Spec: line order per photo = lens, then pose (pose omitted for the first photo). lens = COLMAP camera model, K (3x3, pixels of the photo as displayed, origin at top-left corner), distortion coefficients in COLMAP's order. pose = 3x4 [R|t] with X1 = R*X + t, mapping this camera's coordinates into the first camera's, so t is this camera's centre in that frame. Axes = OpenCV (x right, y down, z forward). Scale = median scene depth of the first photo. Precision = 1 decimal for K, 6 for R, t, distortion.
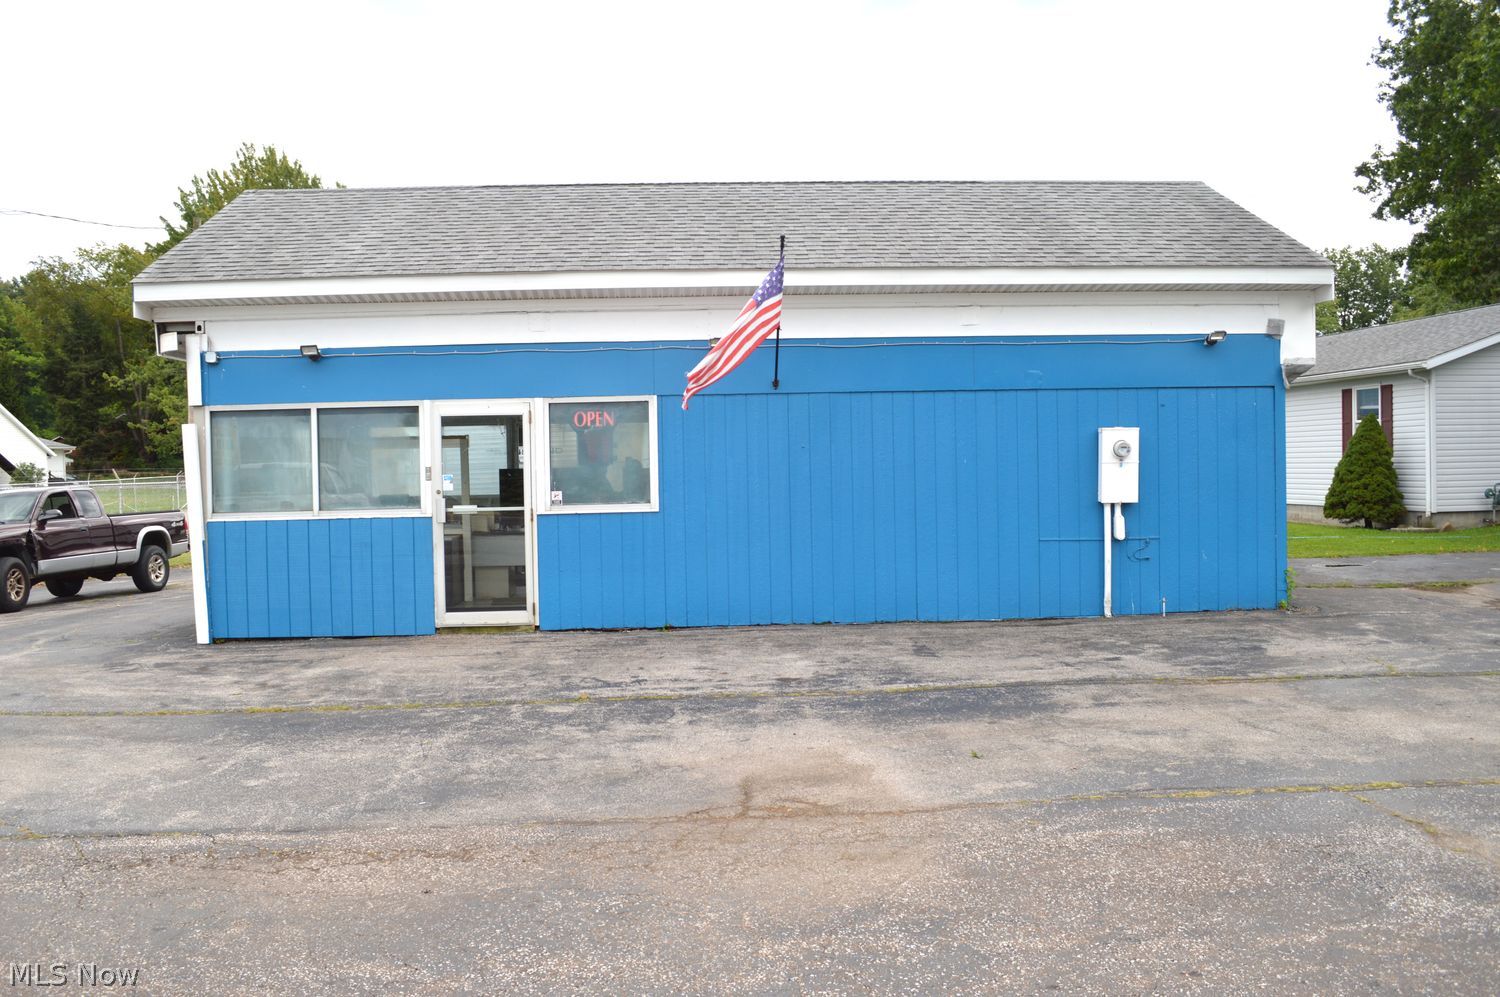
lens RADIAL K [[1171.8, 0, 753.8], [0, 1171.8, 494.3], [0, 0, 1]] dist [-0.001483, 0.000441]
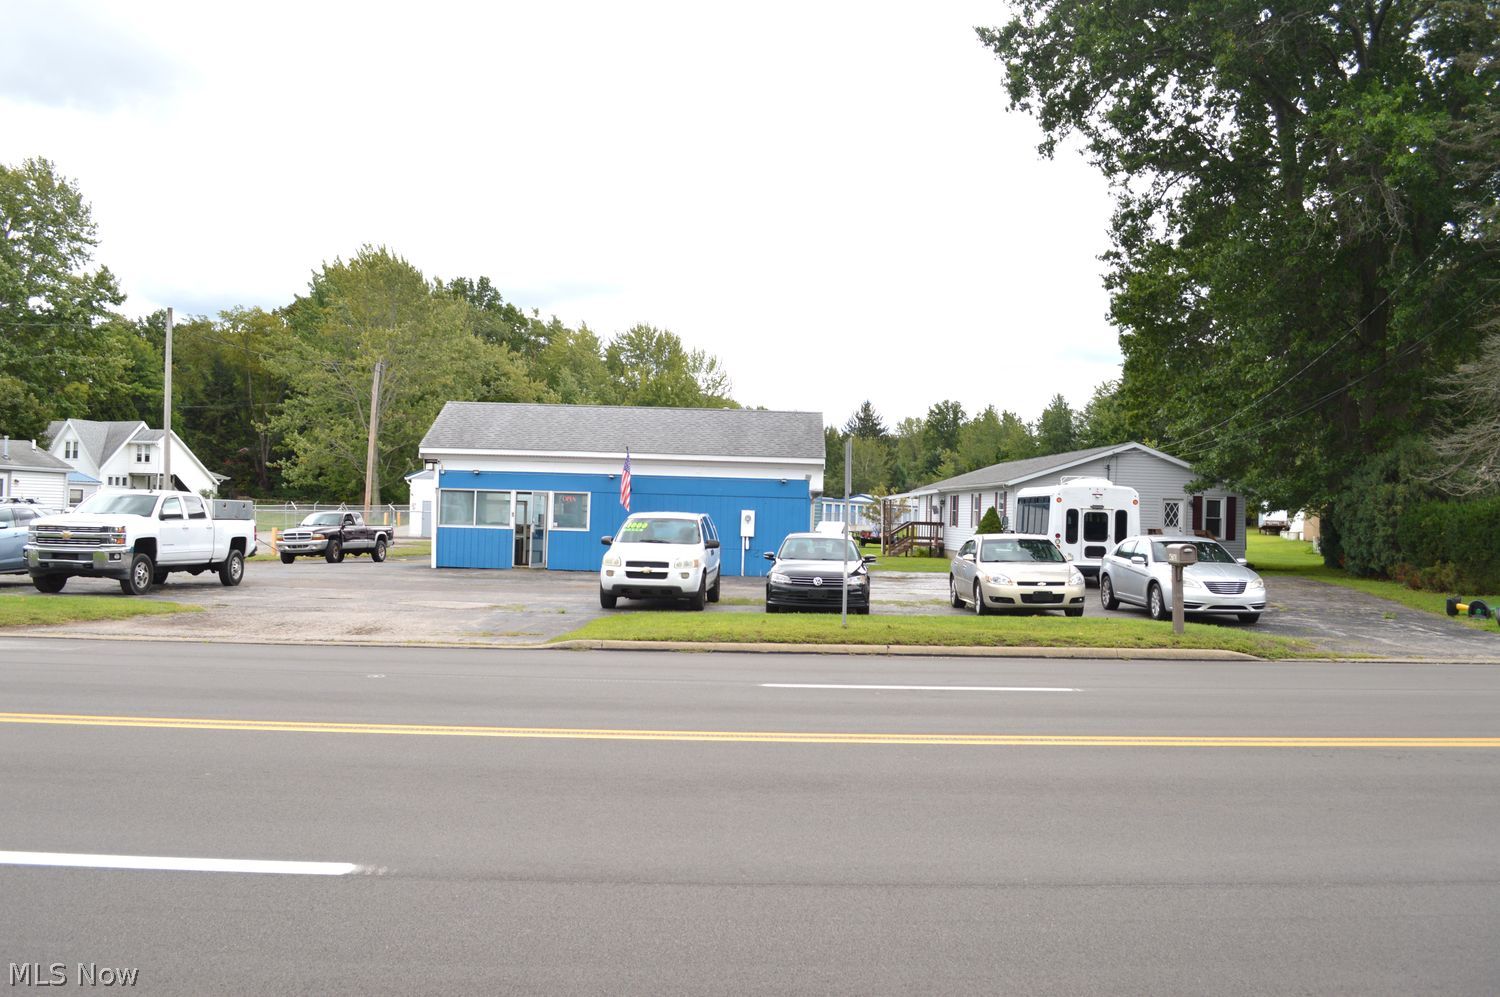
lens RADIAL K [[1171.8, 0, 746.4], [0, 1171.8, 502.2], [0, 0, 1]] dist [-0.001483, 0.000441]
pose [[0.997212, 0.048551, -0.056666, 0.318845], [-0.050579, 0.998110, -0.034909, 0.016407], [0.054864, 0.037678, 0.997783, -1.282265]]
